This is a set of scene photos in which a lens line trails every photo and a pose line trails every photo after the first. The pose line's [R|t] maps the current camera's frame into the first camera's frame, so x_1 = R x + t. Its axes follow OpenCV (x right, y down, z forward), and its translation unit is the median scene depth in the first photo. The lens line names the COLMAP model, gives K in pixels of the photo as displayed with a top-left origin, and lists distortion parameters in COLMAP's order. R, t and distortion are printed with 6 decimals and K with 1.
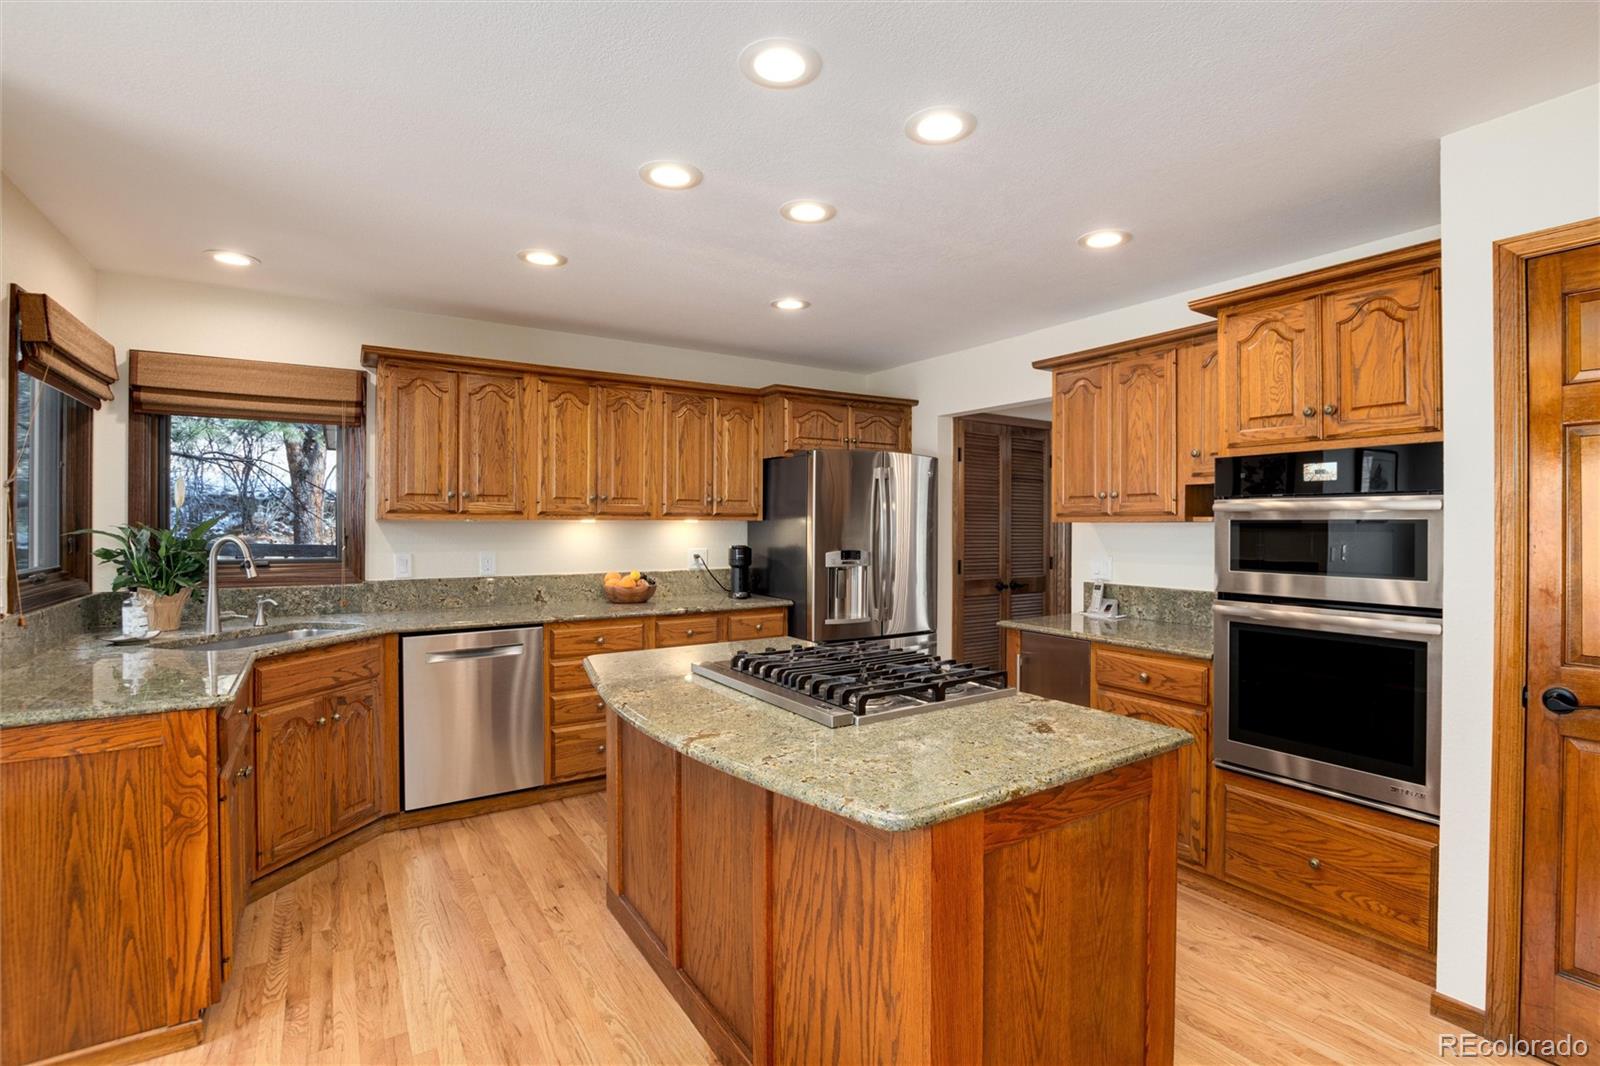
lens RADIAL K [[735.4, 0, 821.1], [0, 735.4, 529.2], [0, 0, 1]] dist [-0.026373, 0.000848]
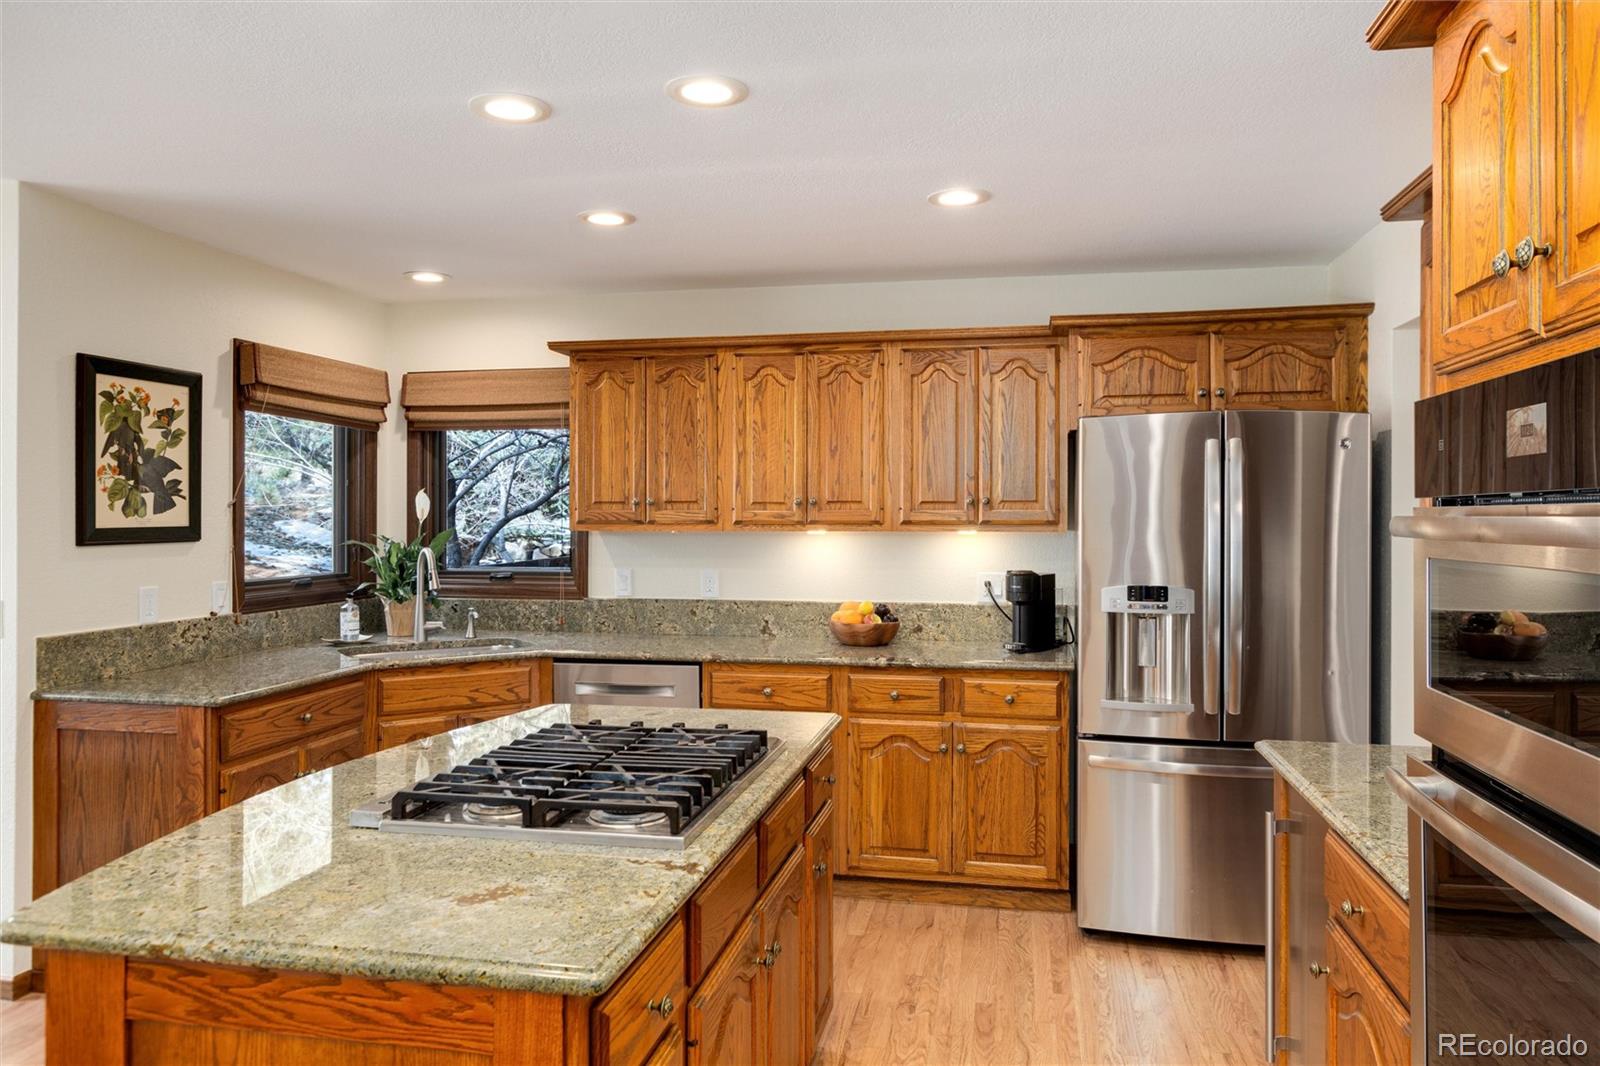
lens RADIAL K [[1069.3, 0, 817.5], [0, 1069.3, 516.5], [0, 0, 1]] dist [-0.024487, 0.036067]
pose [[0.713529, -0.002477, -0.700621, 0.512142], [-0.004896, 0.999952, -0.008520, -0.020038], [0.700608, 0.009509, 0.713483, 0.247279]]
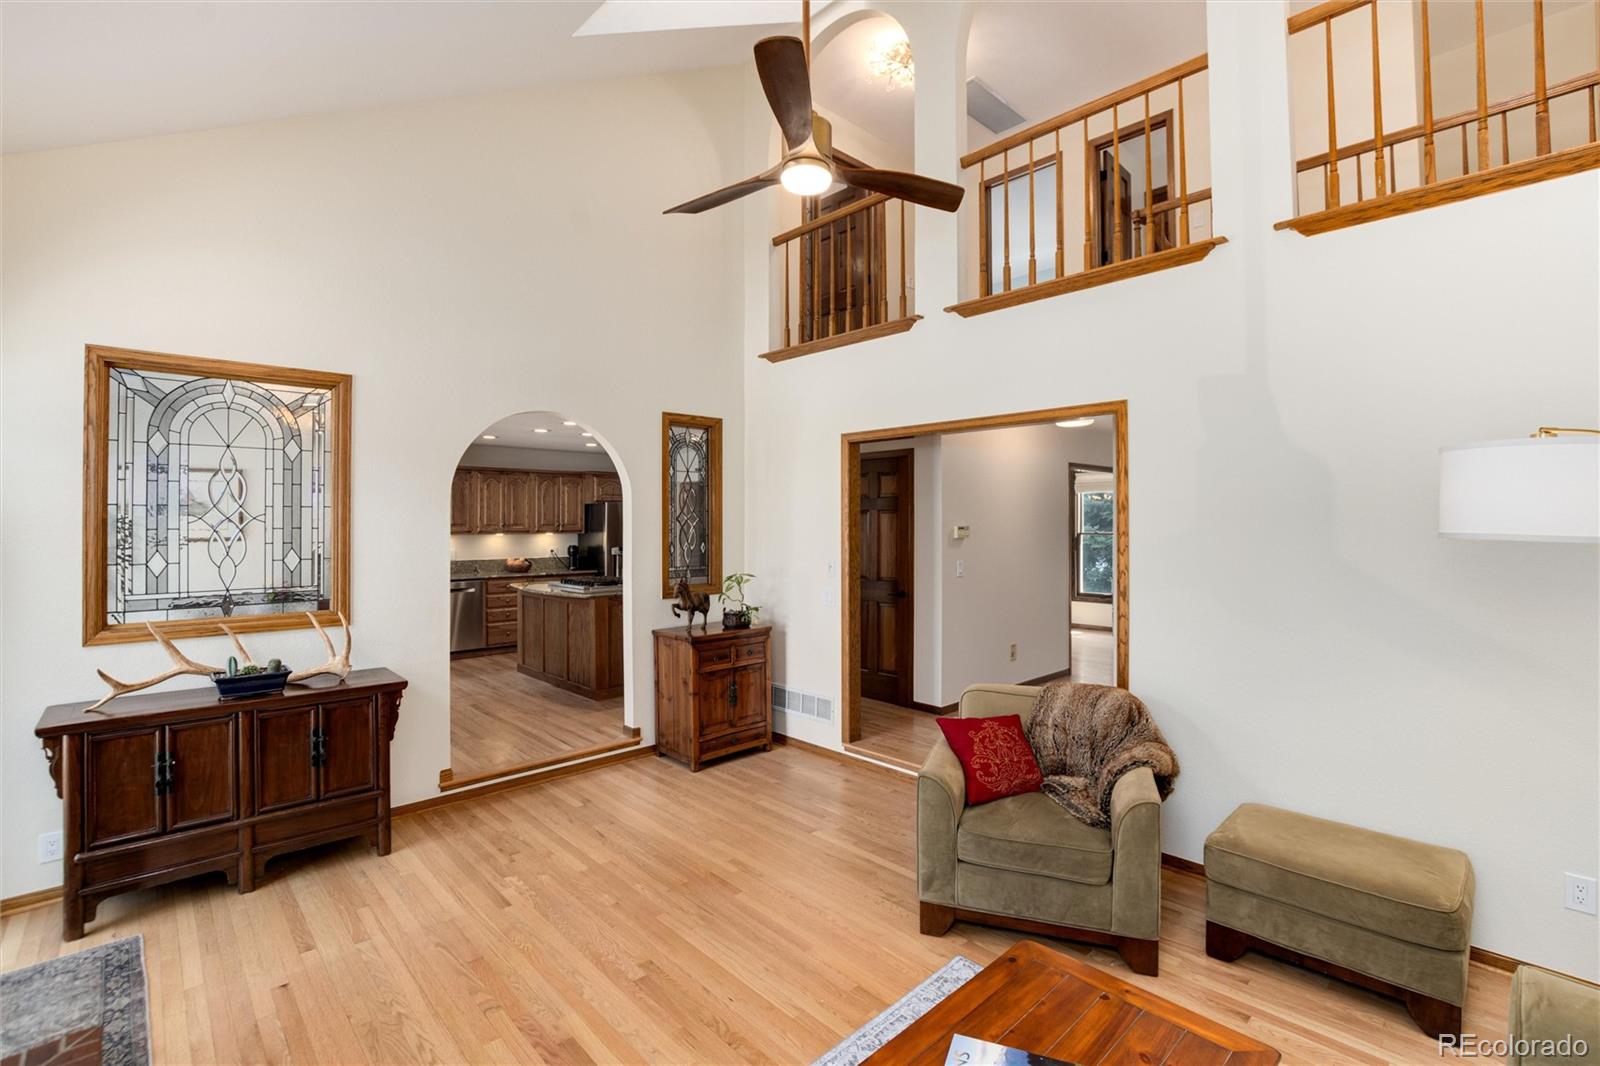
lens RADIAL K [[716.6, 0, 820.0], [0, 716.6, 511.5], [0, 0, 1]] dist [-0.035775, 0.005282]
pose [[0.982878, -0.002197, 0.184247, 0.256176], [0.006740, 0.999688, -0.024037, -0.025745], [-0.184137, 0.024867, 0.982586, -1.406251]]
